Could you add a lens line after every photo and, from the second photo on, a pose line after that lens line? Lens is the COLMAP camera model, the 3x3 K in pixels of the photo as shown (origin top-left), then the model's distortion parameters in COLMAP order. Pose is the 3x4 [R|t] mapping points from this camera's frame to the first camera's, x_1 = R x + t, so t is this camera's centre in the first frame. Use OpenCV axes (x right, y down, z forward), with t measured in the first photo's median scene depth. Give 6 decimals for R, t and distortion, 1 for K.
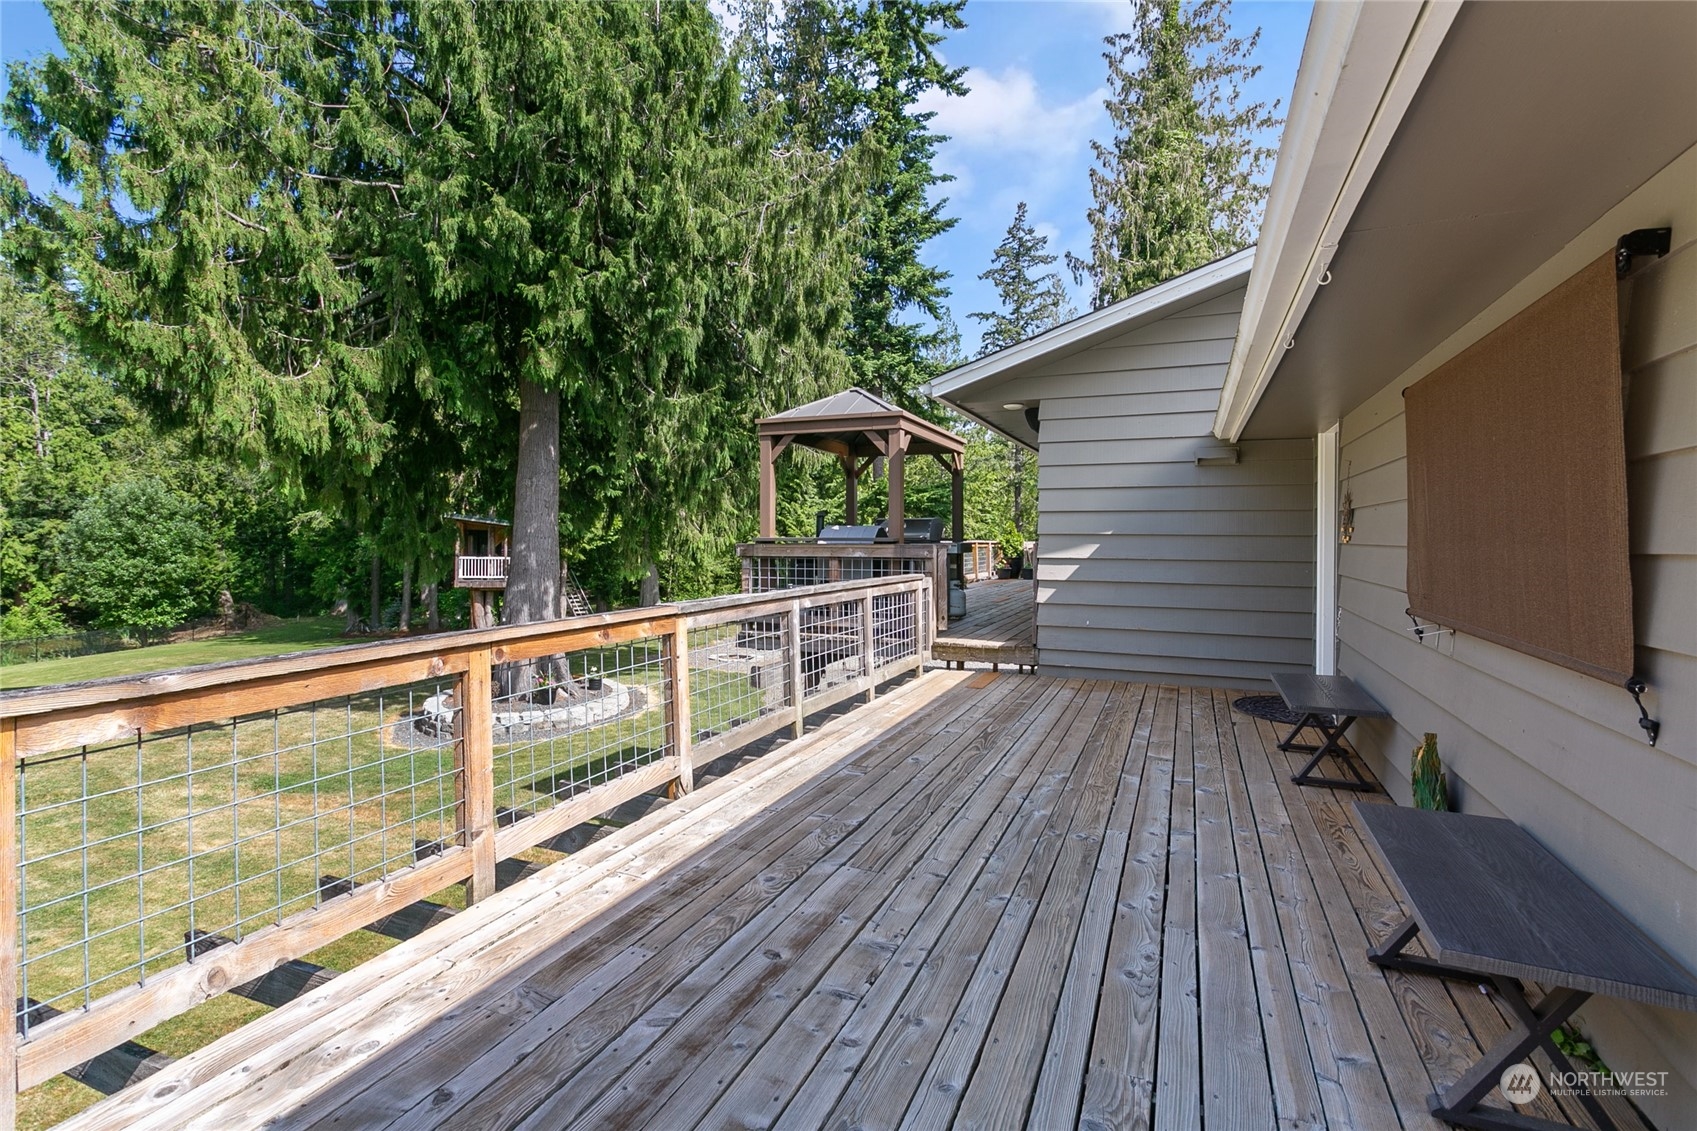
lens RADIAL K [[814.8, 0, 845.0], [0, 814.8, 556.1], [0, 0, 1]] dist [0.004168, 0.001166]
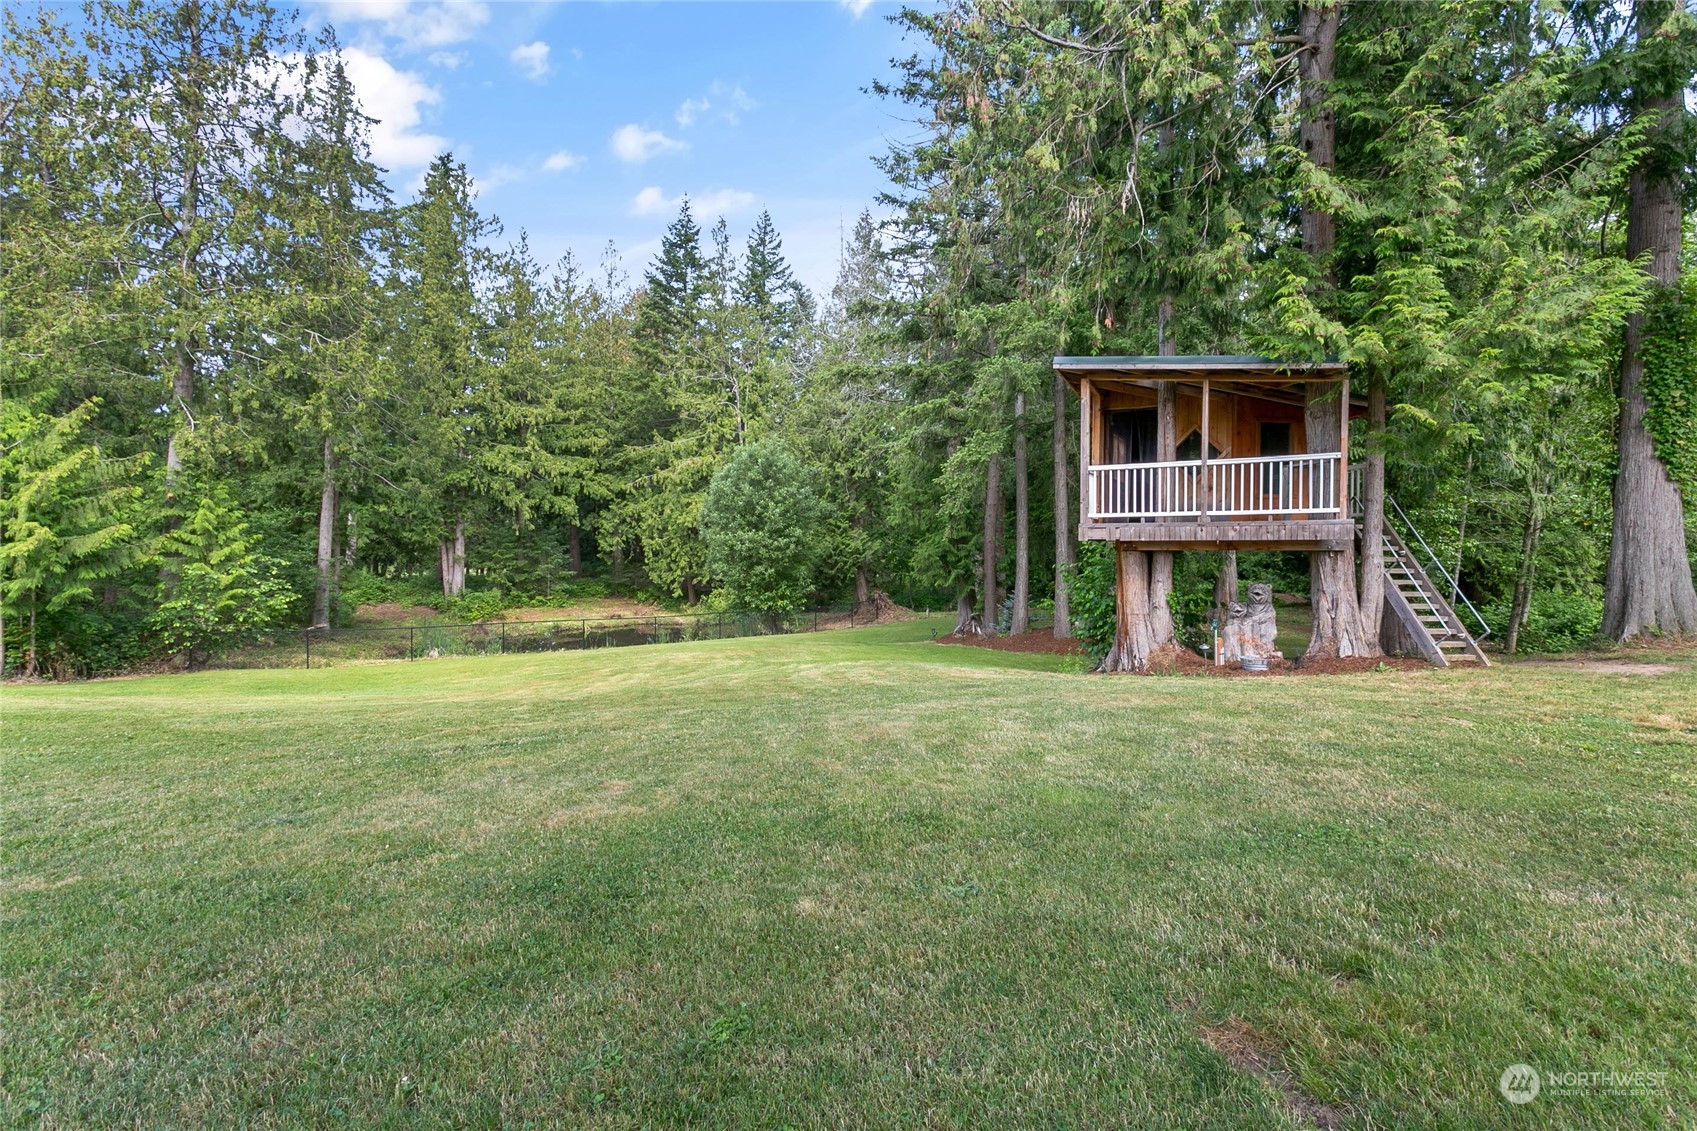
lens RADIAL K [[814.8, 0, 843.3], [0, 814.8, 563.4], [0, 0, 1]] dist [0.004168, 0.001166]
pose [[0.714437, 0.003054, -0.699693, -0.200248], [-0.007440, 0.999967, -0.003231, 0.038807], [0.699660, 0.007514, 0.714437, 0.452830]]
